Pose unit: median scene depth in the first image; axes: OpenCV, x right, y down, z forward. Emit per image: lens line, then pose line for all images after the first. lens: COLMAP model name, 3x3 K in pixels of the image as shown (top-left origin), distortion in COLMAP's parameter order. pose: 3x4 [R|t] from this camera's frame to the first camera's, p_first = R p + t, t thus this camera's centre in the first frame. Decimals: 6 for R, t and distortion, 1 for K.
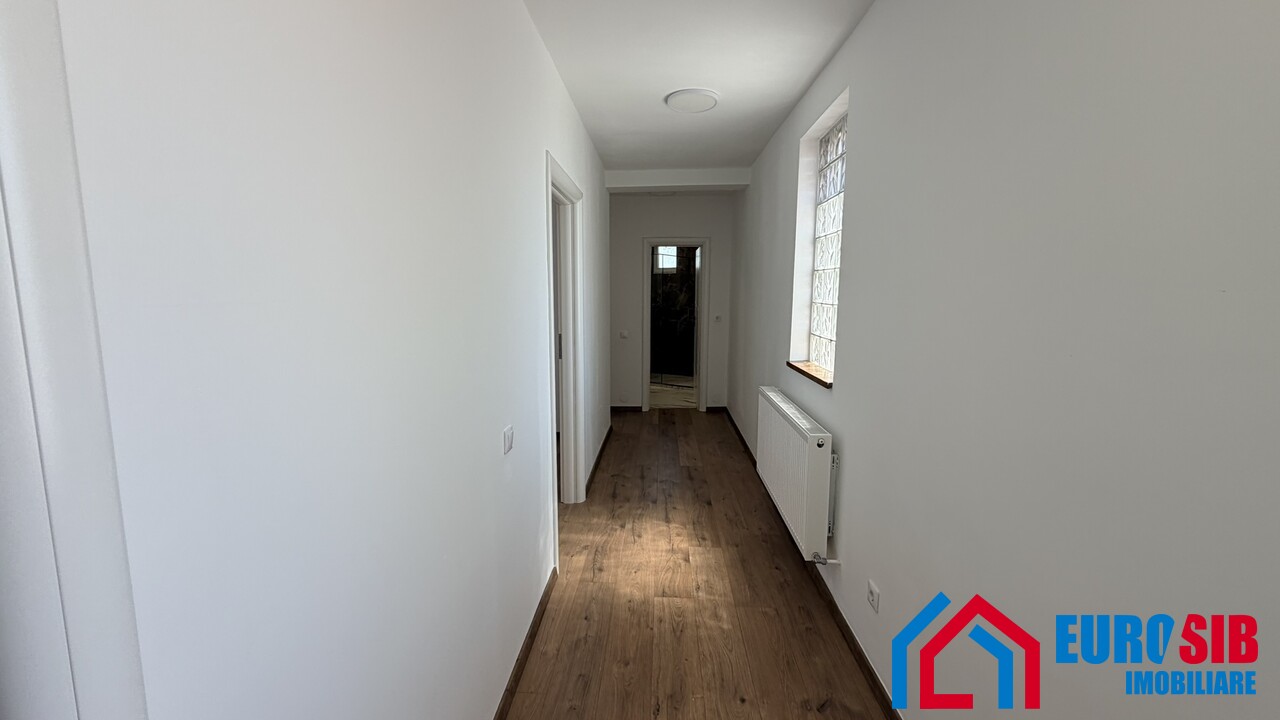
lens RADIAL K [[510.4, 0, 637.5], [0, 510.4, 359.3], [0, 0, 1]] dist [0.004164, -0.000433]
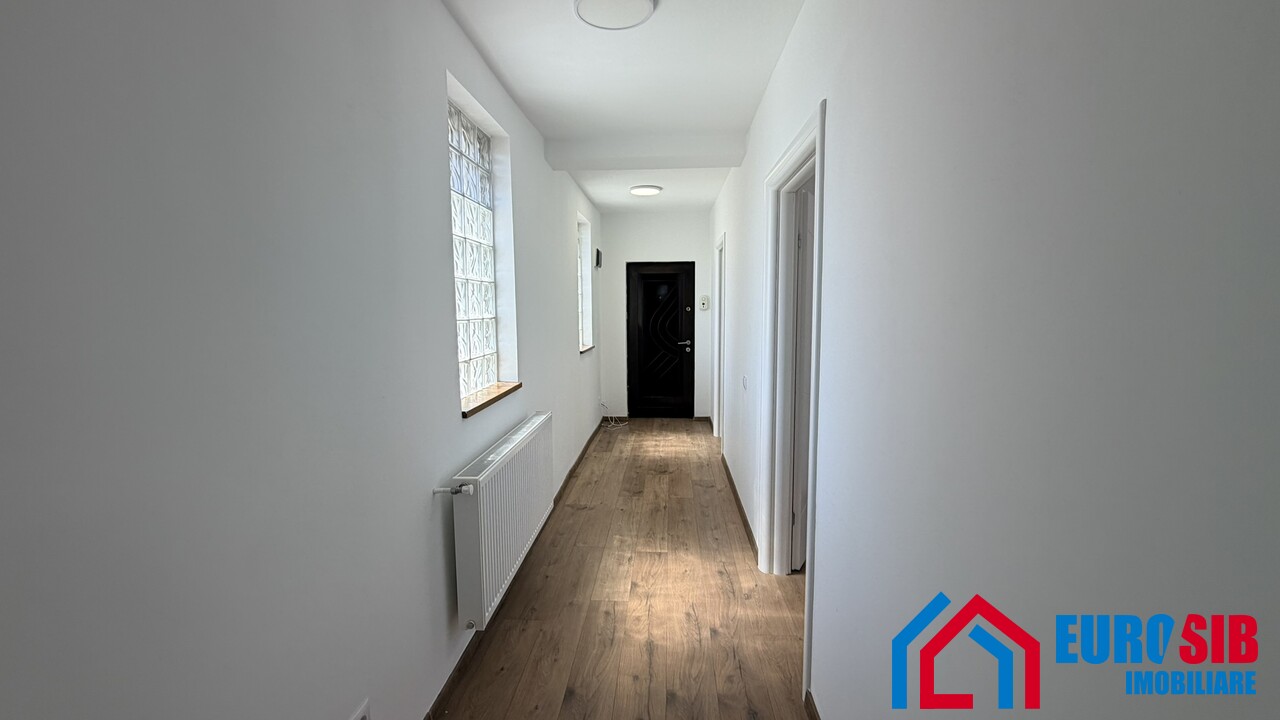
lens RADIAL K [[510.4, 0, 638.8], [0, 510.4, 362.1], [0, 0, 1]] dist [0.004164, -0.000433]
pose [[-0.999923, 0.004343, 0.011663, 0.075398], [0.007018, 0.970712, 0.240143, -0.238505], [-0.010278, 0.240207, -0.970667, 1.825039]]
